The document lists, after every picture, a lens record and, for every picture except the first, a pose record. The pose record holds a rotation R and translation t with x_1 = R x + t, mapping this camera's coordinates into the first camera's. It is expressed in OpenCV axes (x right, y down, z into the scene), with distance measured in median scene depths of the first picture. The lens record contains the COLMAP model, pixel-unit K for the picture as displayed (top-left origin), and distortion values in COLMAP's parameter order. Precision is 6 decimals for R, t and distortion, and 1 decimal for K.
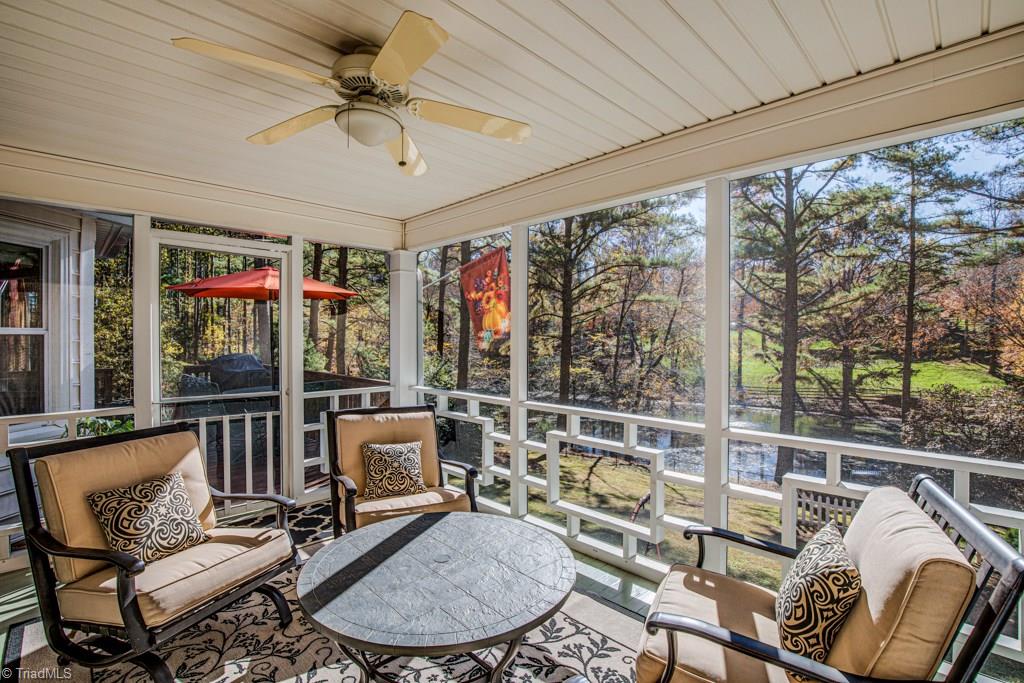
lens RADIAL K [[467.7, 0, 510.9], [0, 467.7, 341.6], [0, 0, 1]] dist [-0.020870, 0.000701]
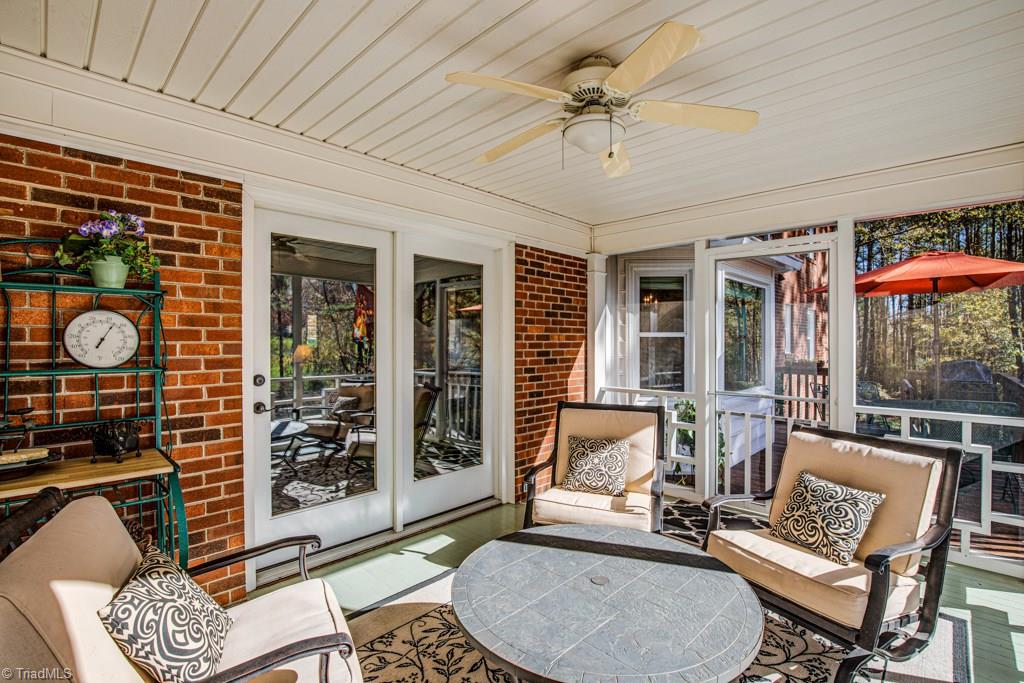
lens RADIAL K [[467.7, 0, 514.7], [0, 467.7, 338.1], [0, 0, 1]] dist [-0.020870, 0.000701]
pose [[0.036803, -0.001125, -0.999322, 0.533958], [-0.001161, 0.999999, -0.001168, -0.009791], [0.999322, 0.001203, 0.036801, 0.547313]]
